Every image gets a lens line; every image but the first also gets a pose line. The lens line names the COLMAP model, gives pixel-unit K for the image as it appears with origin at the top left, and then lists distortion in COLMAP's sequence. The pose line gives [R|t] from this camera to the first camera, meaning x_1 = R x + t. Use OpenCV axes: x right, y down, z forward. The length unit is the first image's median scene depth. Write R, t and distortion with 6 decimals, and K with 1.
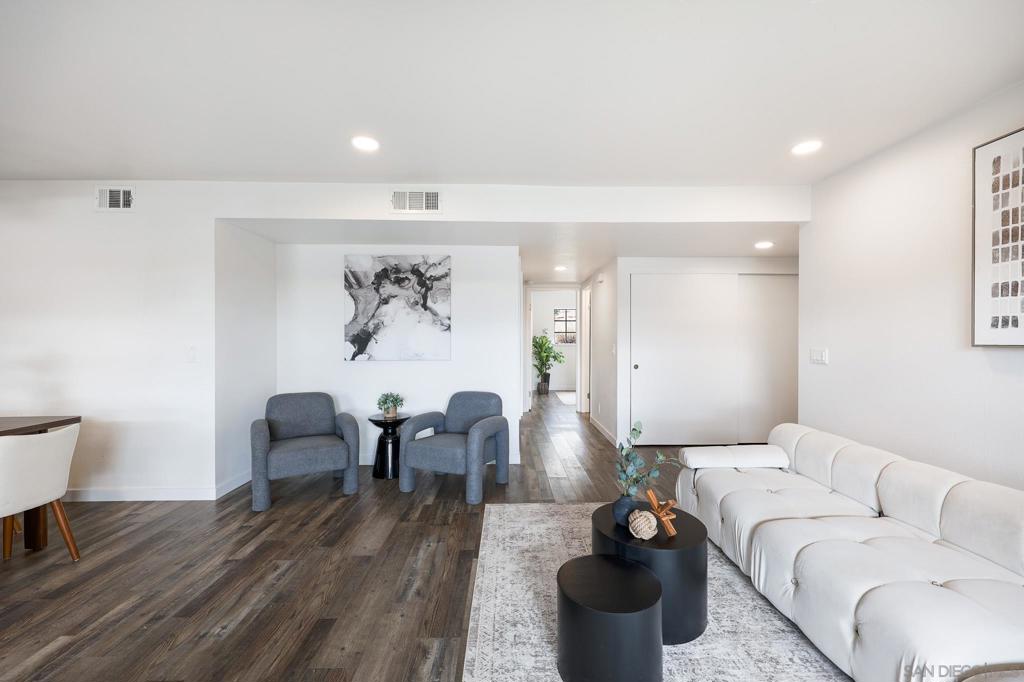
lens RADIAL K [[418.0, 0, 512.7], [0, 418.0, 339.4], [0, 0, 1]] dist [0.000431, 0.000308]
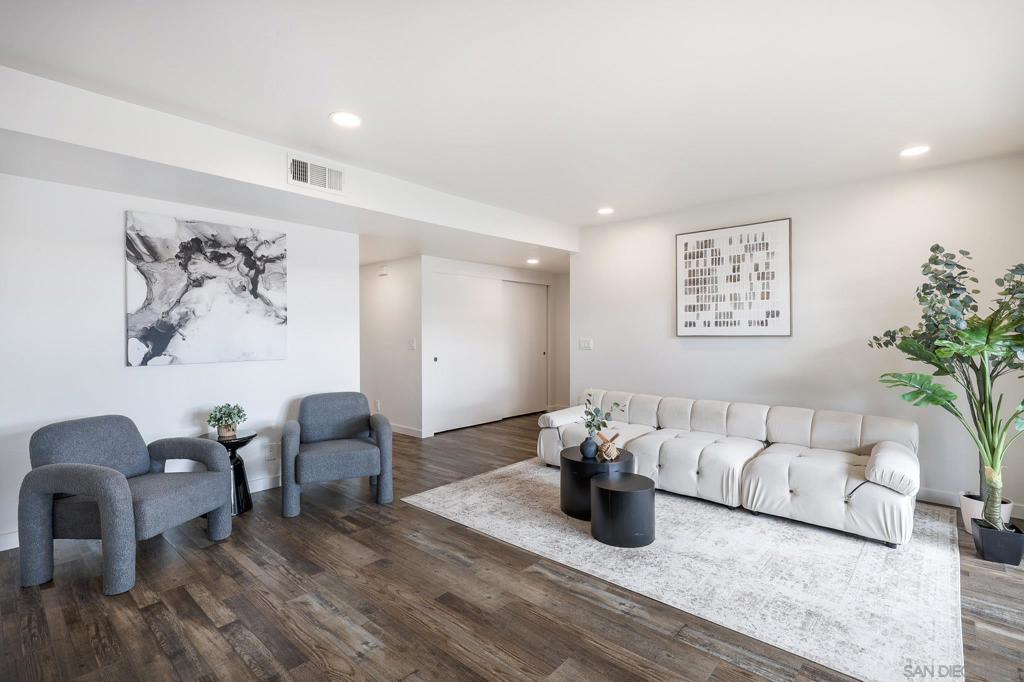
lens RADIAL K [[484.7, 0, 515.4], [0, 484.7, 333.3], [0, 0, 1]] dist [0.000850, -0.000113]
pose [[0.679635, -0.002263, 0.733547, -0.551117], [0.004333, 0.999990, -0.000929, 0.000564], [-0.733537, 0.003810, 0.679638, 0.008340]]
